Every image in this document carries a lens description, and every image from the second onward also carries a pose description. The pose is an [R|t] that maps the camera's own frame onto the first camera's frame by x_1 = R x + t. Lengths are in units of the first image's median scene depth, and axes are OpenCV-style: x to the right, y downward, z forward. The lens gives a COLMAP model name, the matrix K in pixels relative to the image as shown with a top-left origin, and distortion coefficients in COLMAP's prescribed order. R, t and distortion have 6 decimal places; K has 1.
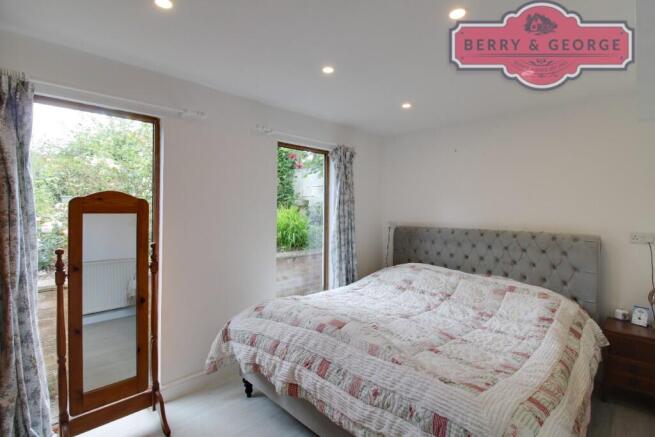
lens RADIAL K [[304.2, 0, 332.0], [0, 304.2, 208.2], [0, 0, 1]] dist [0.001239, -0.018705]
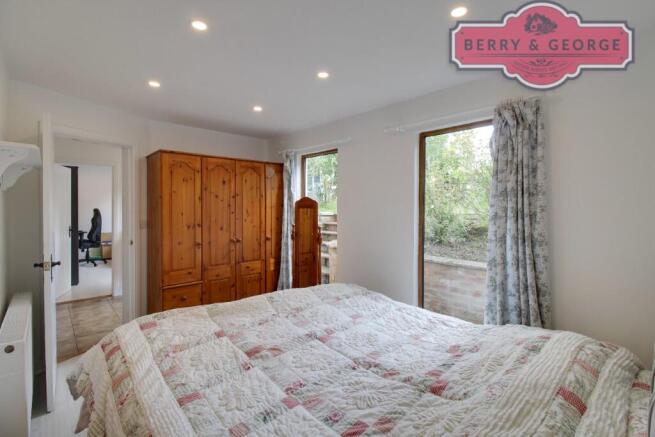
lens RADIAL K [[304.2, 0, 332.0], [0, 304.2, 208.2], [0, 0, 1]] dist [0.001239, -0.018705]
pose [[-0.034093, -0.005855, -0.999402, 1.054233], [0.004487, 0.999972, -0.006011, 0.019383], [0.999409, -0.004689, -0.034066, 1.070877]]
